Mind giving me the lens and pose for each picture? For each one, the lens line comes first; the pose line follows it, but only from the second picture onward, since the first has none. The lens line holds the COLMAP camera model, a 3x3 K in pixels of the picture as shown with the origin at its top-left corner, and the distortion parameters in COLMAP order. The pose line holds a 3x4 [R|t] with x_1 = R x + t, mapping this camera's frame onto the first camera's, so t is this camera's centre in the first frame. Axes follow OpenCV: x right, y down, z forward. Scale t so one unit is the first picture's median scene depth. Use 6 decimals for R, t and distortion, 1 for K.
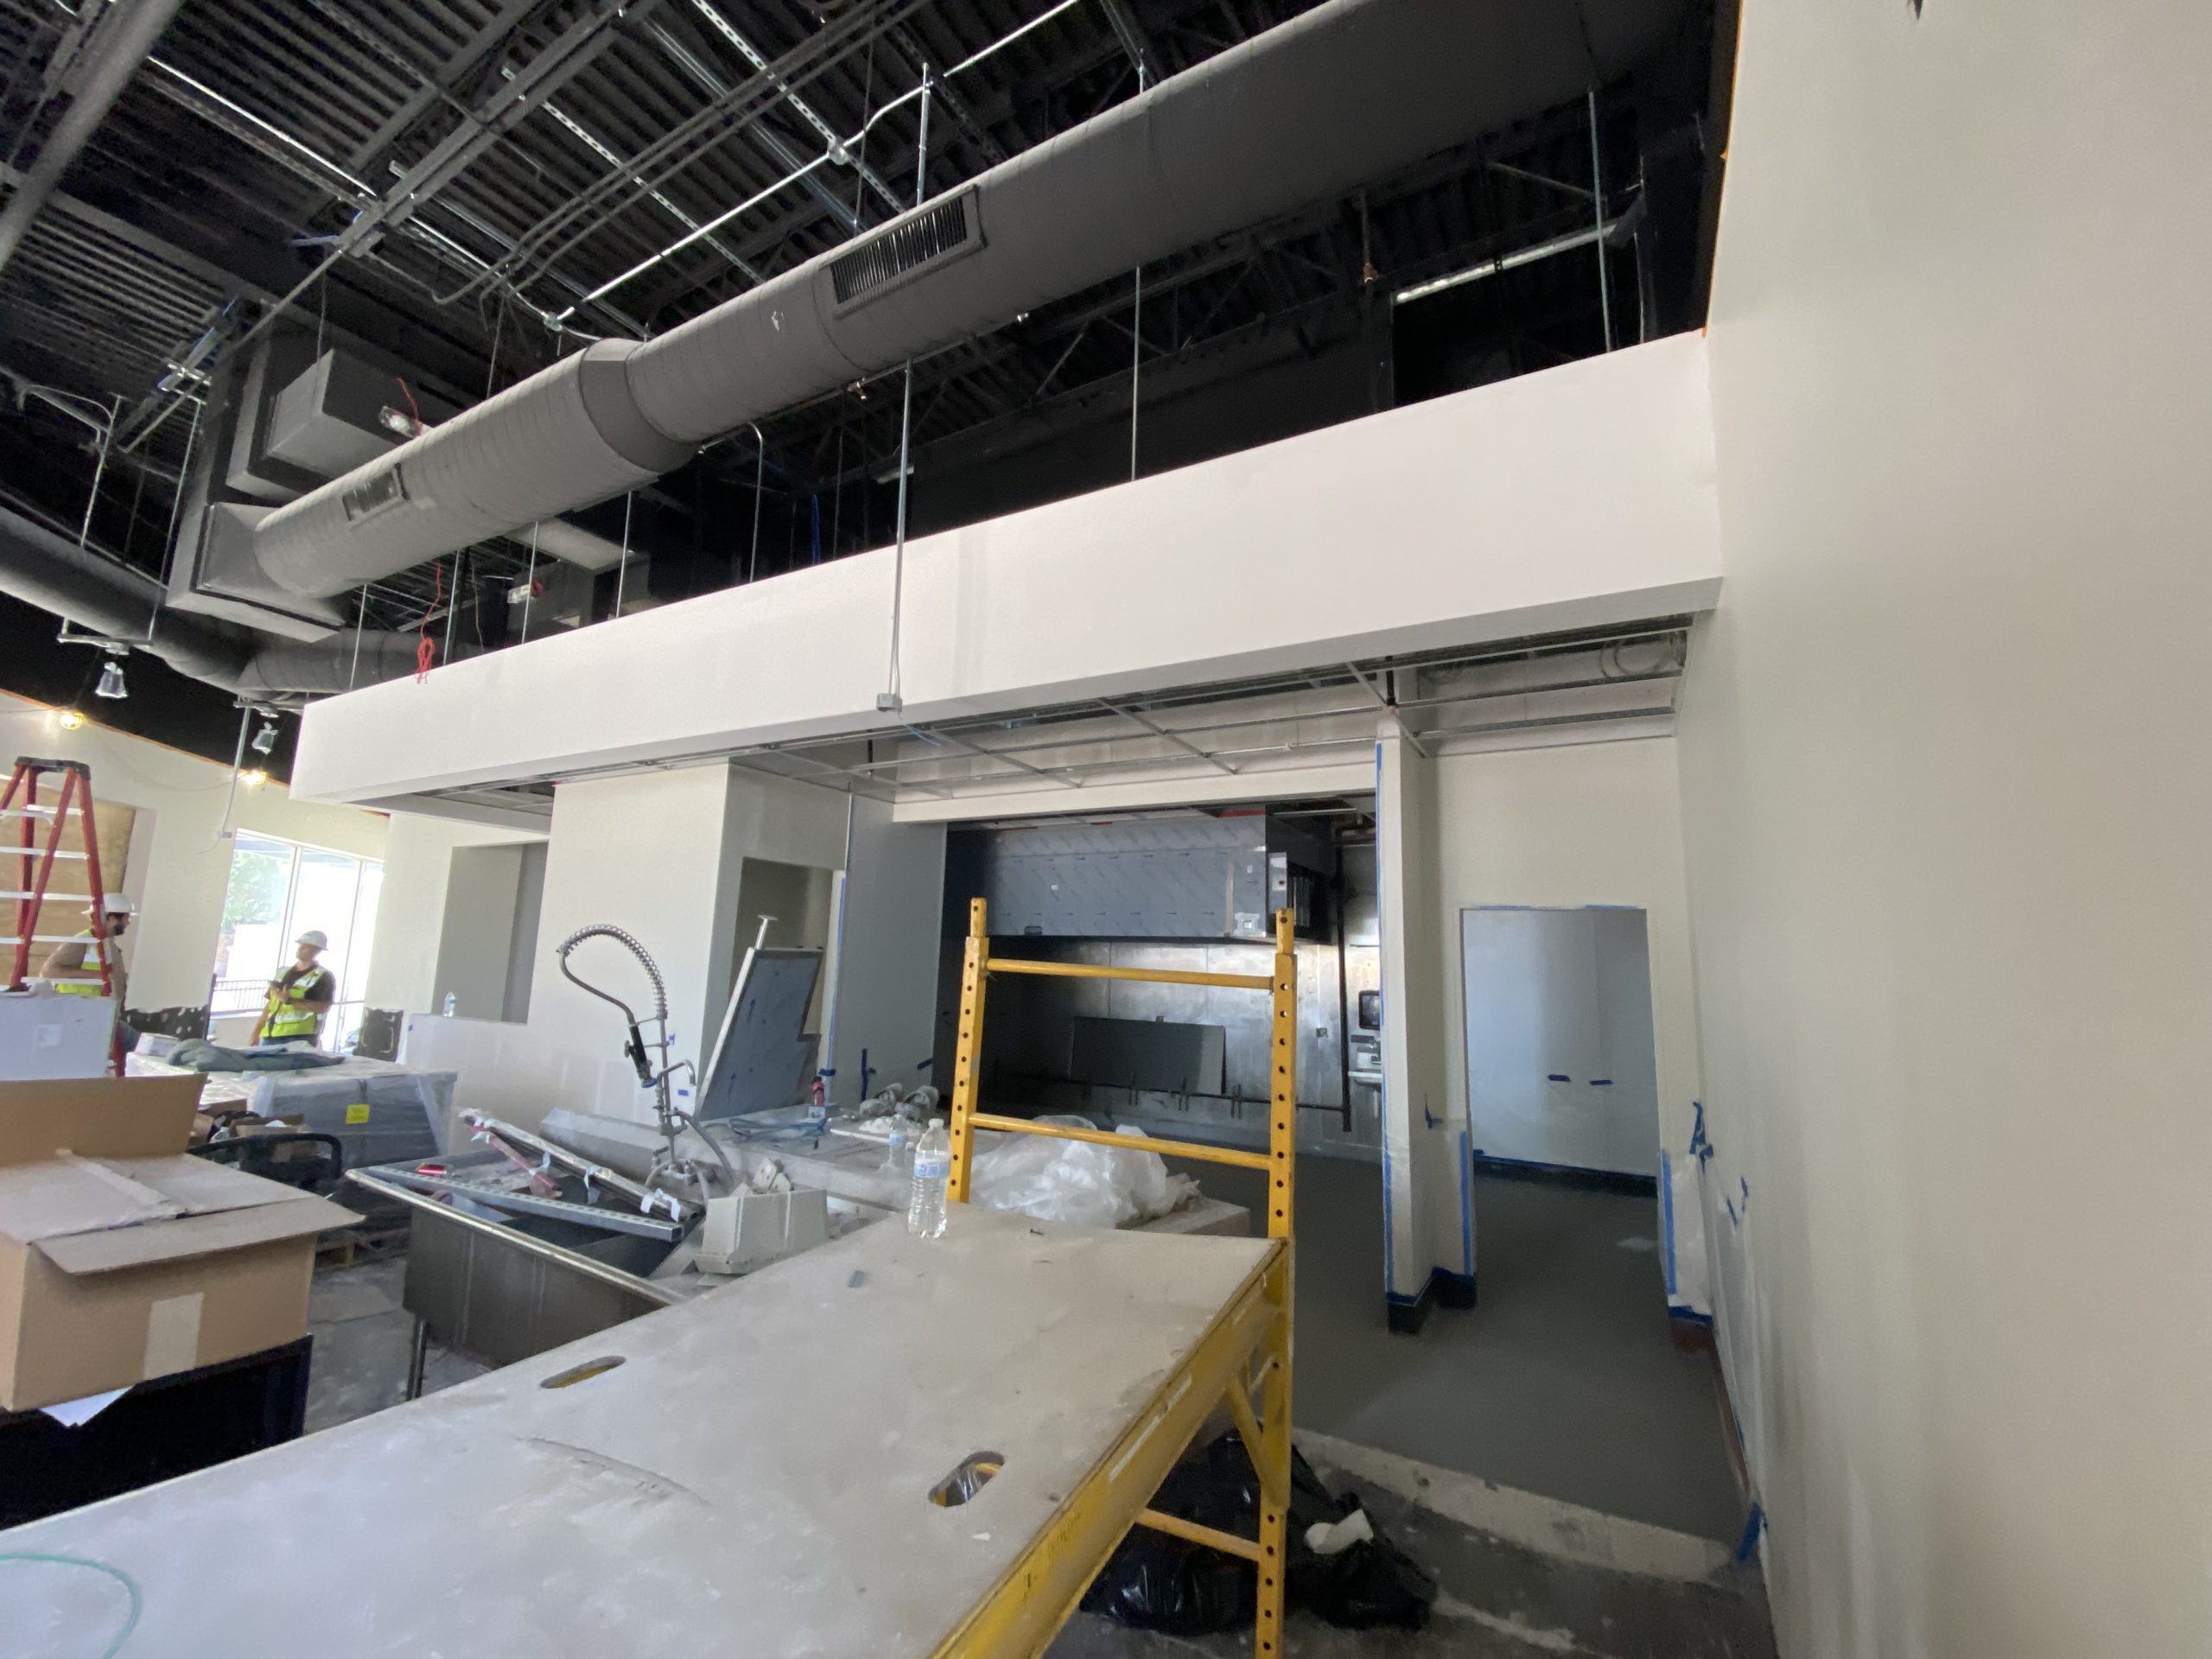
lens RADIAL K [[905.1, 0, 1112.4], [0, 905.1, 838.1], [0, 0, 1]] dist [0.059926, -0.035384]
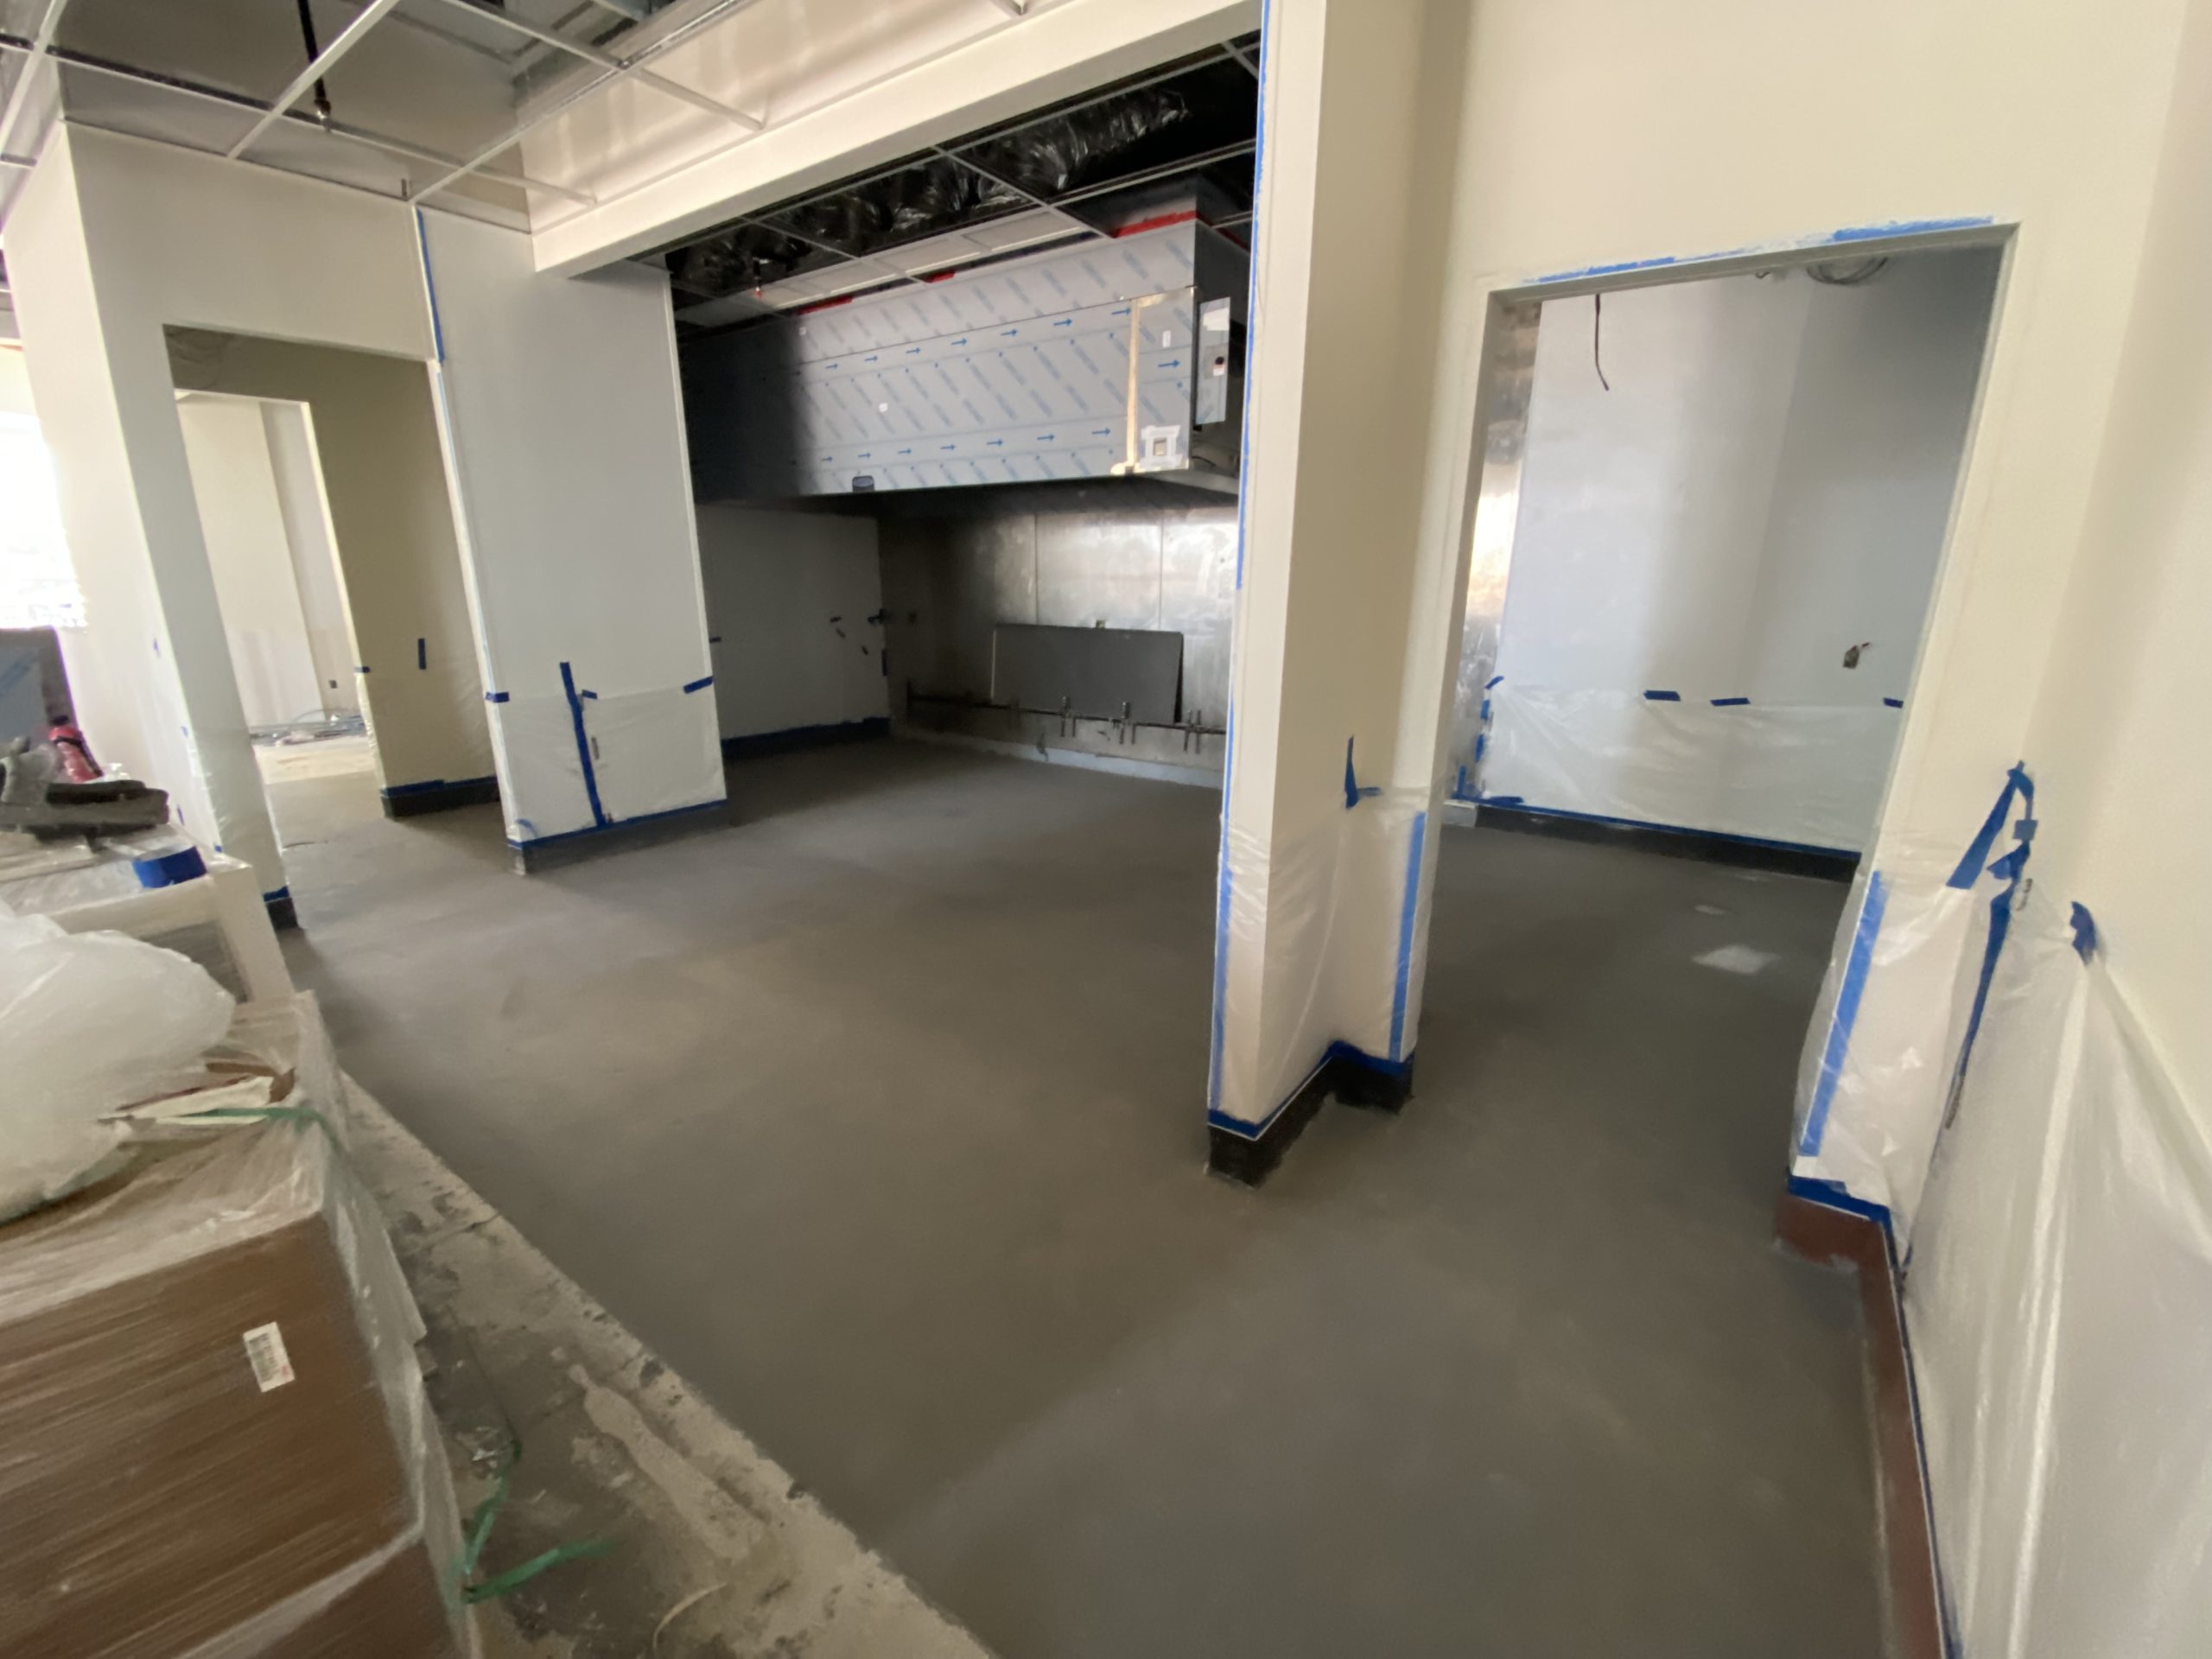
lens RADIAL K [[905.1, 0, 1112.4], [0, 905.1, 838.1], [0, 0, 1]] dist [0.059926, -0.035384]
pose [[0.994899, 0.010092, -0.100368, 0.185388], [0.030822, 0.916984, 0.397731, 0.093096], [0.096050, -0.398796, 0.911996, 0.370342]]
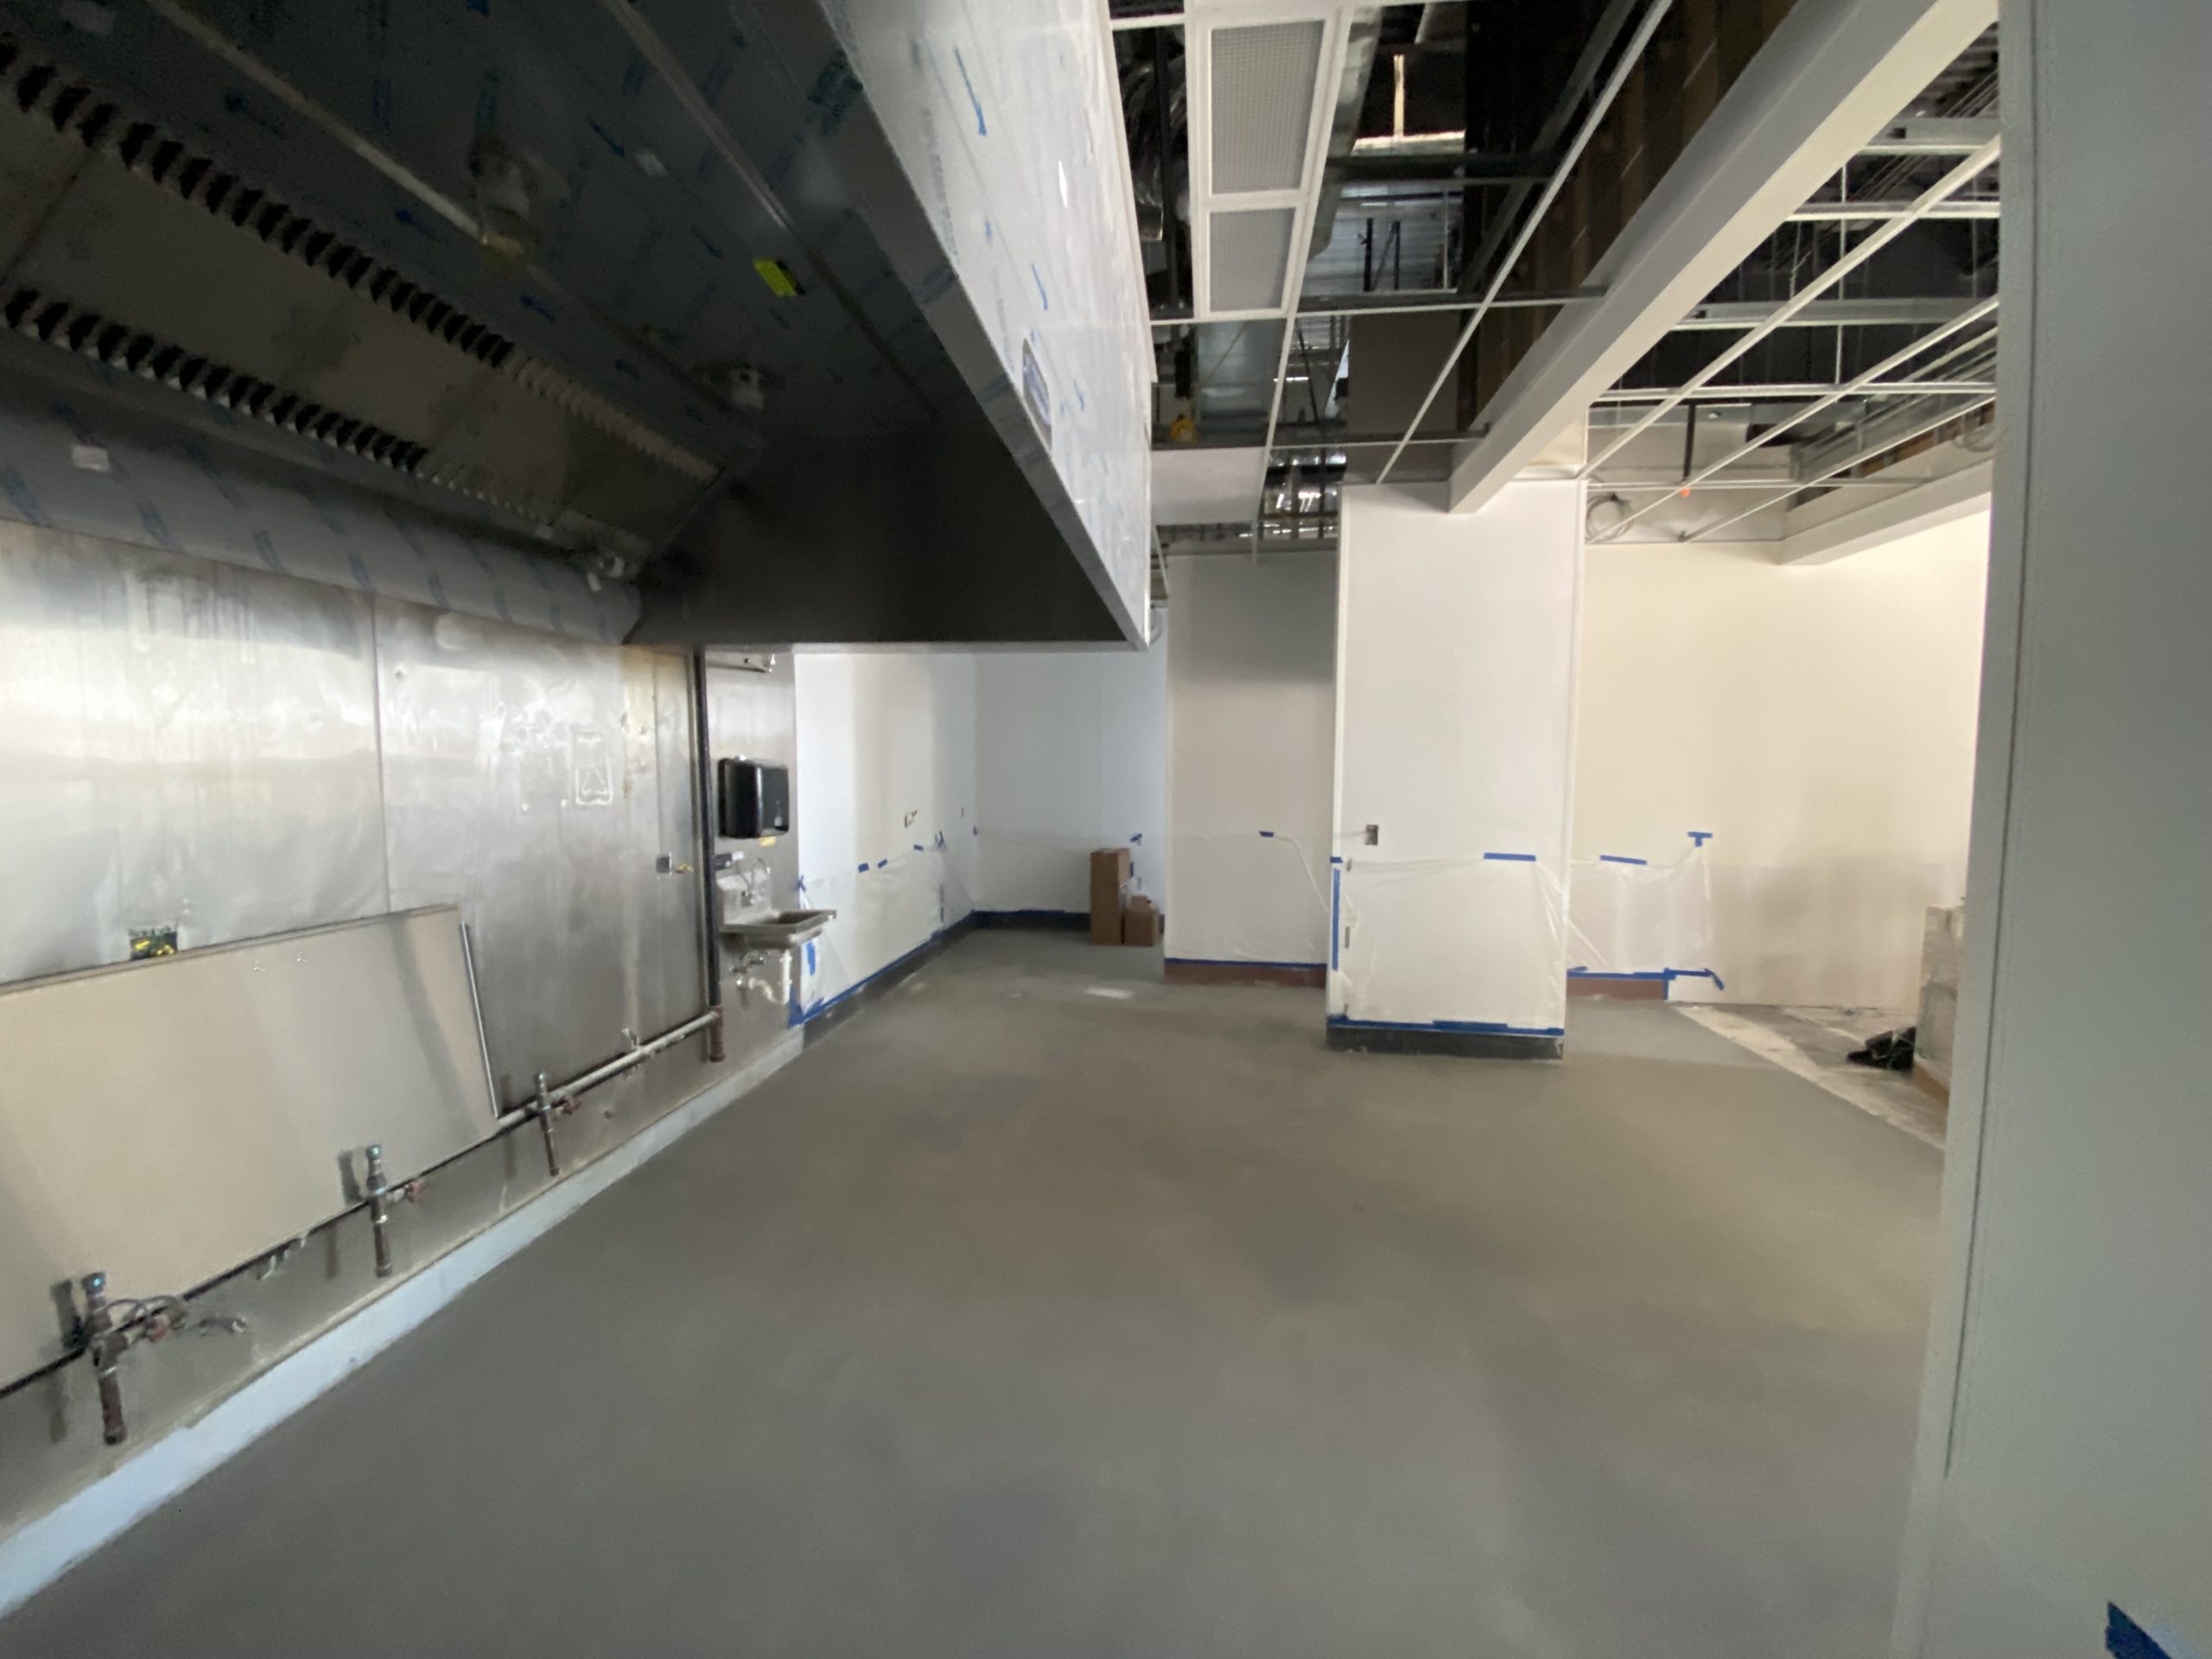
lens RADIAL K [[905.1, 0, 1112.4], [0, 905.1, 838.1], [0, 0, 1]] dist [0.059926, -0.035384]
pose [[-0.418413, -0.099731, 0.902765, -0.268549], [-0.138120, 0.989380, 0.045283, 0.192760], [-0.897693, -0.105743, -0.427744, 1.229736]]
